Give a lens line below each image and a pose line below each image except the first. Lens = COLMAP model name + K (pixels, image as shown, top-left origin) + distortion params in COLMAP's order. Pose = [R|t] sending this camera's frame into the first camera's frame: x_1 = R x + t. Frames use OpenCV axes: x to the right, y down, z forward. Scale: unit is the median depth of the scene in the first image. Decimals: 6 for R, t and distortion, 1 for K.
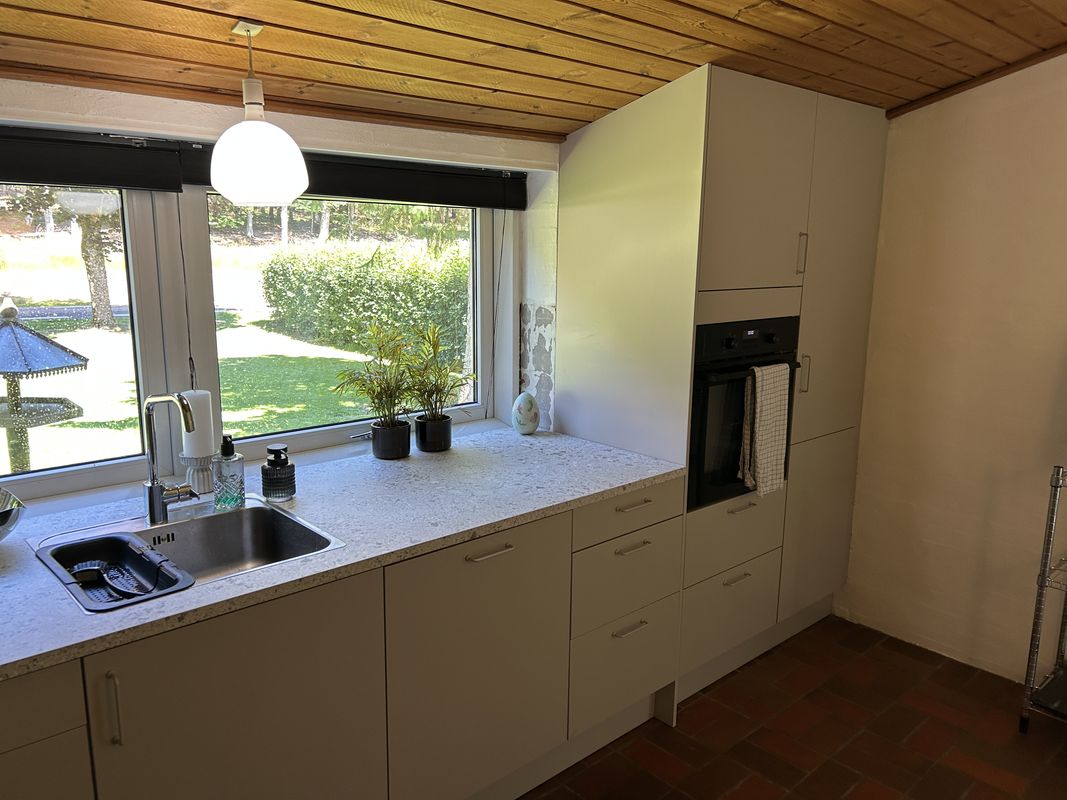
lens RADIAL K [[806.8, 0, 533.5], [0, 806.8, 400.0], [0, 0, 1]] dist [-0.002245, -0.004115]
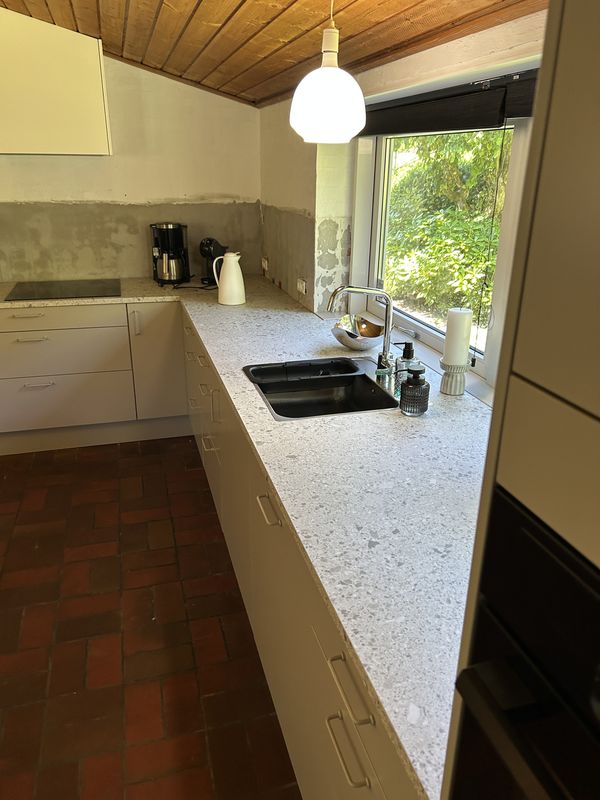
lens RADIAL K [[617.8, 0, 282.5], [0, 617.8, 399.9], [0, 0, 1]] dist [0.001845, 0.000453]
pose [[-0.465333, 0.313829, -0.827633, 0.454147], [-0.176781, 0.883245, 0.434311, -0.222372], [0.867303, 0.348409, -0.355524, 1.103146]]
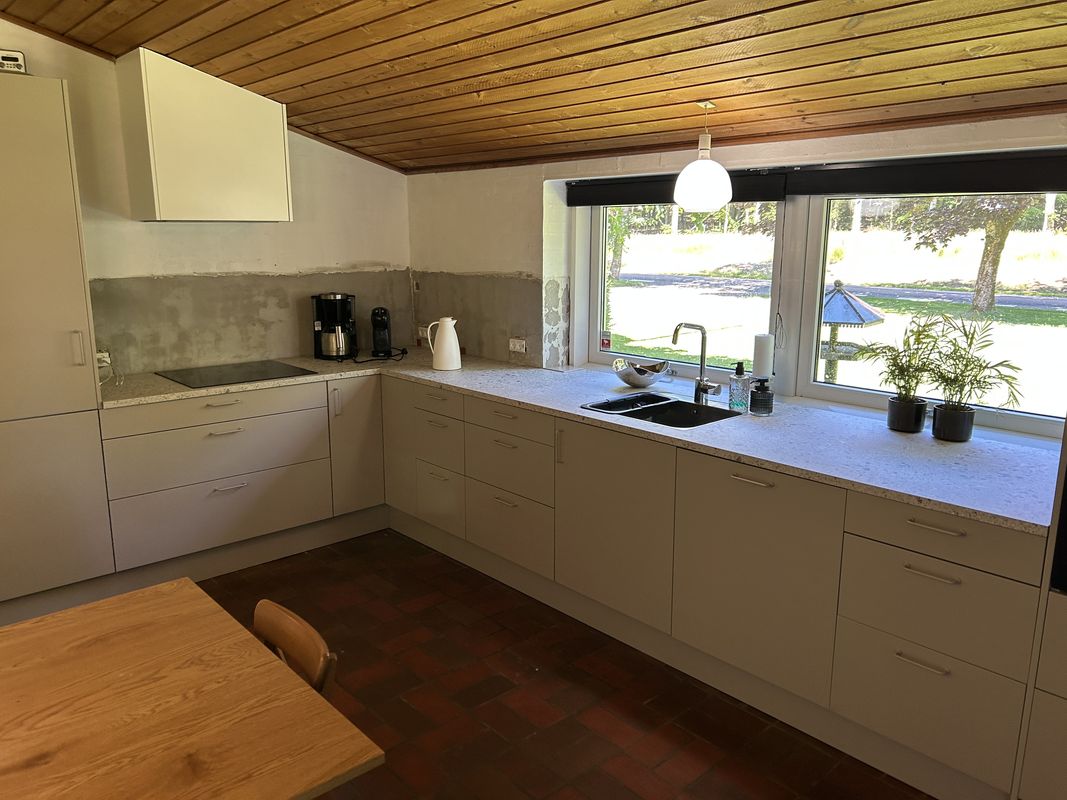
lens RADIAL K [[806.8, 0, 533.5], [0, 806.8, 400.0], [0, 0, 1]] dist [-0.002245, -0.004115]
pose [[0.005426, 0.202424, -0.979283, 1.026015], [-0.194198, 0.960867, 0.197541, -0.100474], [0.980947, 0.189103, 0.044524, 0.527952]]
